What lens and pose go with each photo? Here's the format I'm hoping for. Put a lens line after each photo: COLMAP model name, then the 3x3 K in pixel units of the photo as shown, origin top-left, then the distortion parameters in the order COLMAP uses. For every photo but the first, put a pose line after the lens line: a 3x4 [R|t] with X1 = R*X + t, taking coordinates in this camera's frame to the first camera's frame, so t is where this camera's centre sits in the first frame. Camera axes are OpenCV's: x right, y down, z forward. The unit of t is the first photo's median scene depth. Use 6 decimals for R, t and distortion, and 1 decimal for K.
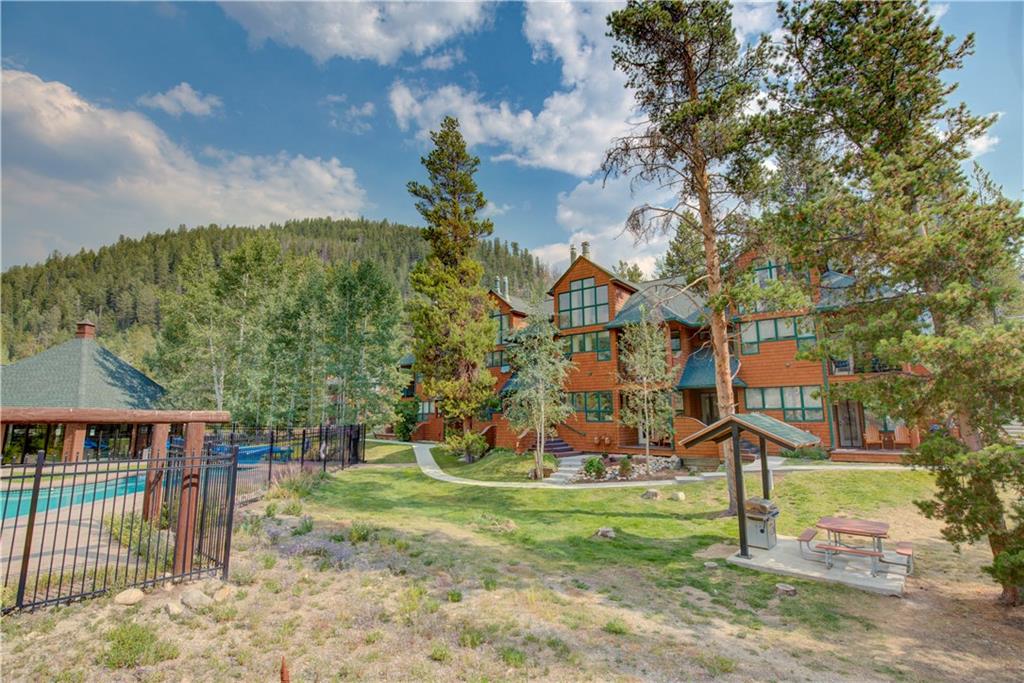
lens RADIAL K [[468.8, 0, 509.3], [0, 468.8, 340.0], [0, 0, 1]] dist [-0.032483, 0.004912]
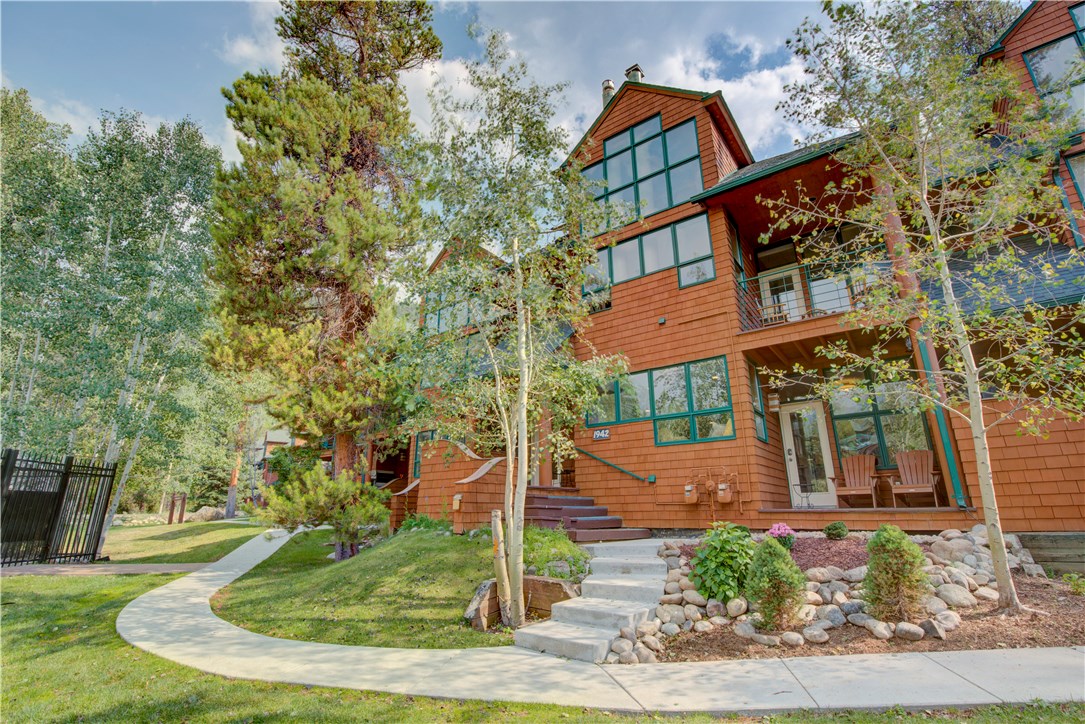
lens RADIAL K [[496.7, 0, 543.7], [0, 496.7, 361.6], [0, 0, 1]] dist [-0.032483, 0.004912]
pose [[0.999237, 0.008300, 0.038166, 0.066152], [-0.002879, 0.990154, -0.139952, 0.179461], [-0.038952, 0.139735, 0.989422, 0.663586]]
